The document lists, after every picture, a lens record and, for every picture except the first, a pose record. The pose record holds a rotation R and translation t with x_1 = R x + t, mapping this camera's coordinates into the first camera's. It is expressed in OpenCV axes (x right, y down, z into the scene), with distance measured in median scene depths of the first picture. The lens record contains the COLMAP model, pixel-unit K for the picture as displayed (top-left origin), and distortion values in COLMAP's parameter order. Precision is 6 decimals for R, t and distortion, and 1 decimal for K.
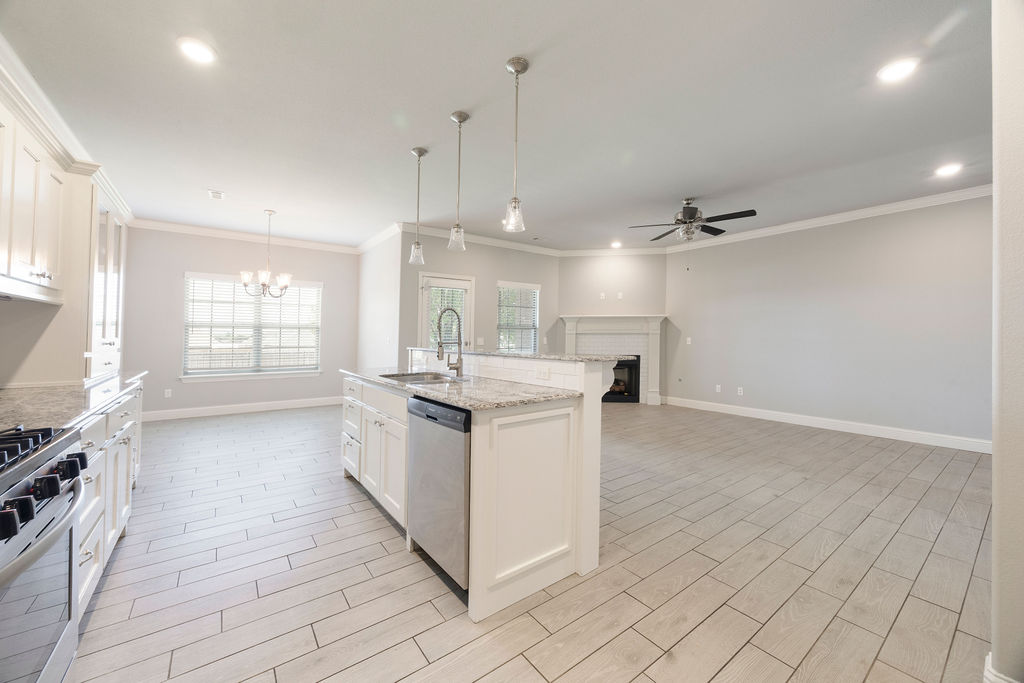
lens RADIAL K [[389.8, 0, 510.8], [0, 389.8, 333.8], [0, 0, 1]] dist [-0.003966, 0.000049]
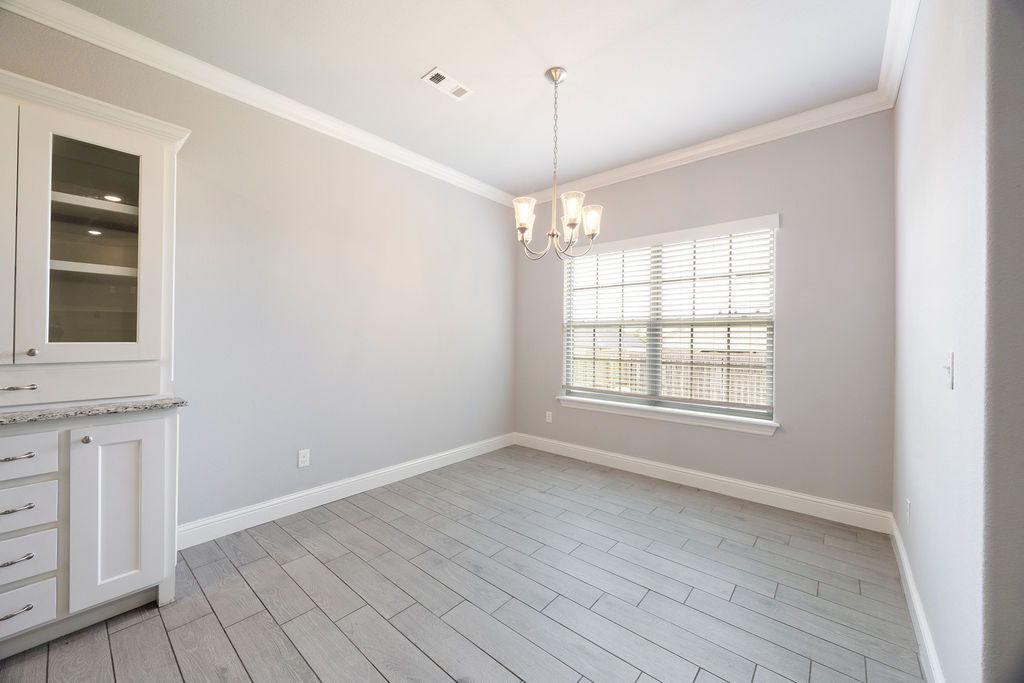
lens RADIAL K [[389.8, 0, 498.6], [0, 389.8, 337.3], [0, 0, 1]] dist [-0.003966, 0.000049]
pose [[0.207382, 0.000527, -0.978260, -0.161624], [0.006409, 0.999978, 0.001897, -0.001930], [0.978239, -0.006663, 0.207374, 0.716971]]
